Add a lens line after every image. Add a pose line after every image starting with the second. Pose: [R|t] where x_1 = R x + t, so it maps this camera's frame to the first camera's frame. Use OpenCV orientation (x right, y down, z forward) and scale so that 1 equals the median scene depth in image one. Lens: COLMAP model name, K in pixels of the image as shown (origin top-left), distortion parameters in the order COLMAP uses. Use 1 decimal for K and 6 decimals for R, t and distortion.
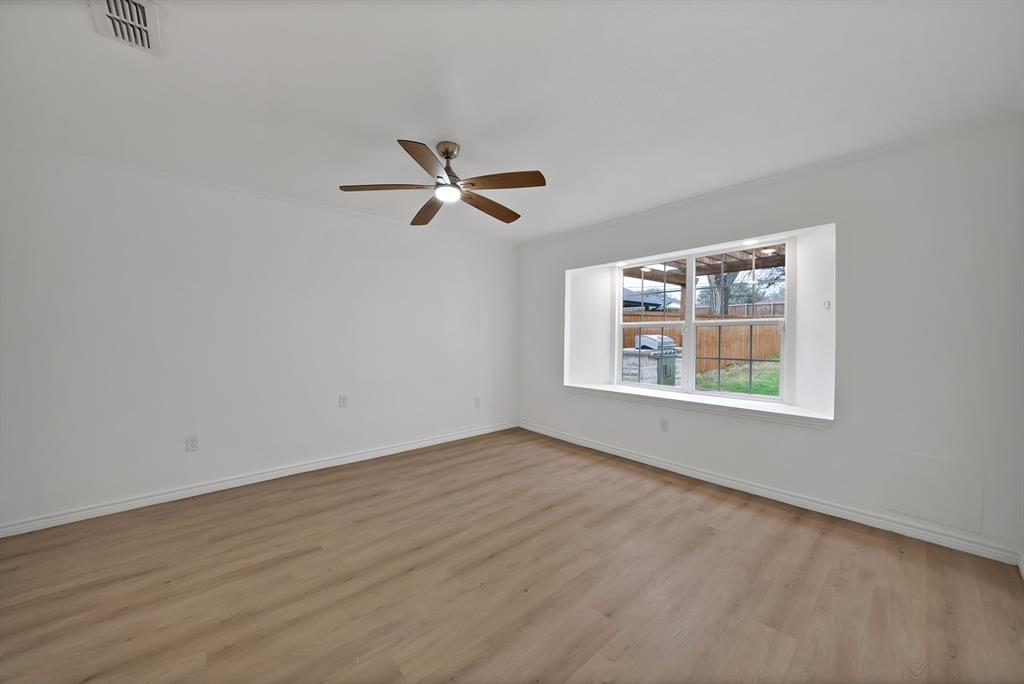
lens RADIAL K [[375.4, 0, 512.0], [0, 375.4, 342.0], [0, 0, 1]] dist [-0.018418, 0.000022]
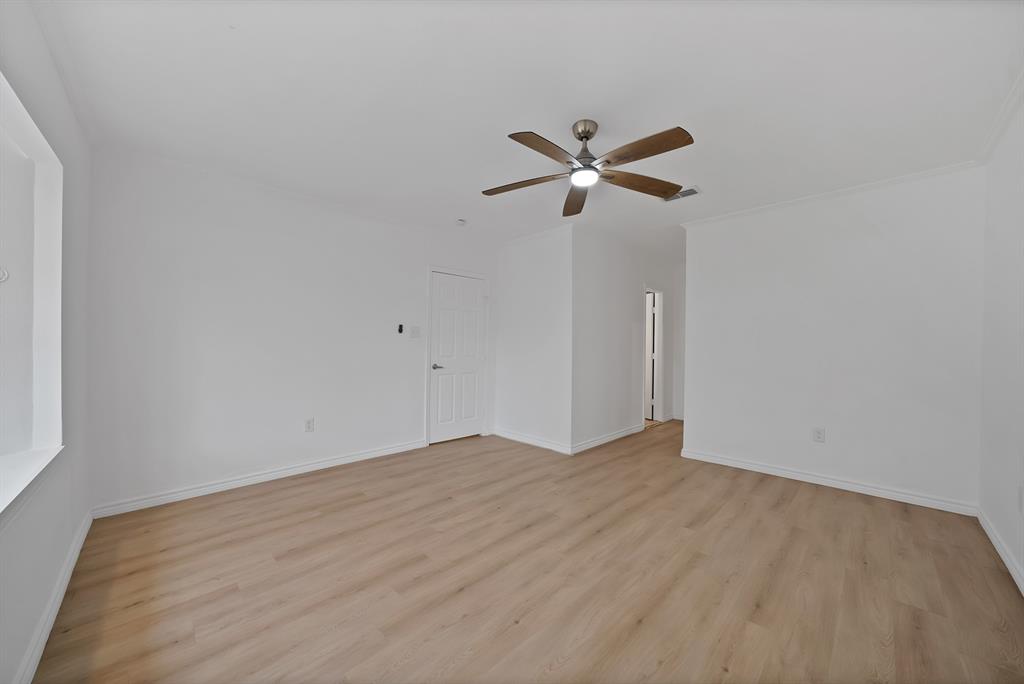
lens RADIAL K [[375.4, 0, 512.0], [0, 375.4, 342.0], [0, 0, 1]] dist [-0.018418, 0.000022]
pose [[-0.997650, -0.005191, -0.068314, 0.069511], [-0.006002, 0.999914, 0.011679, 0.000028], [0.068247, 0.012062, -0.997596, 1.939339]]
